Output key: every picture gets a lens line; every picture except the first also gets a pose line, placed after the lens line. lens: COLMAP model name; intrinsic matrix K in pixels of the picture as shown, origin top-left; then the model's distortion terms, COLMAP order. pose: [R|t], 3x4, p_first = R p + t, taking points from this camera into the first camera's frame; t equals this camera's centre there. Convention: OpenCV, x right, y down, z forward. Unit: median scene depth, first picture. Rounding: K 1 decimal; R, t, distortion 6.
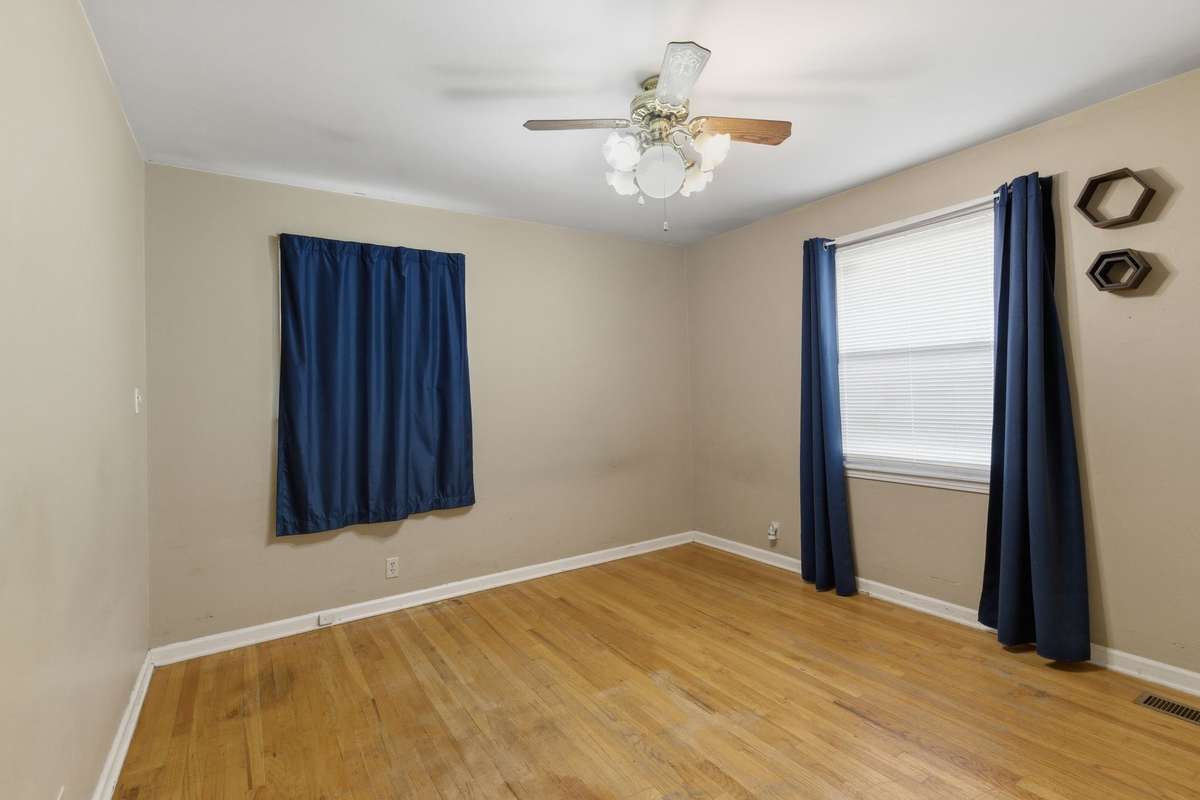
lens RADIAL K [[534.3, 0, 596.8], [0, 534.3, 389.5], [0, 0, 1]] dist [0.002773, 0.003011]
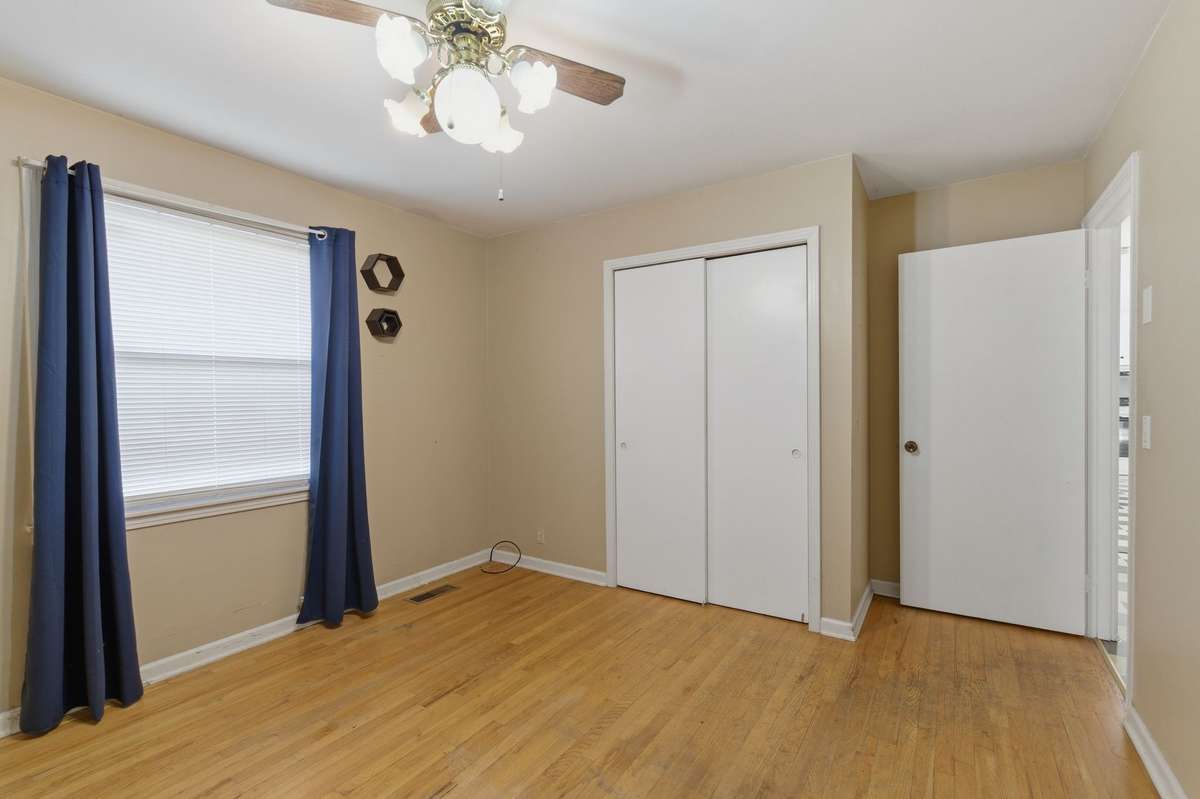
lens RADIAL K [[534.3, 0, 596.9], [0, 534.3, 408.7], [0, 0, 1]] dist [0.002773, 0.003011]
pose [[-0.389547, 0.011090, 0.920940, -0.487765], [0.013305, 0.999891, -0.006413, 0.021629], [-0.920910, 0.009755, -0.389652, 0.845164]]
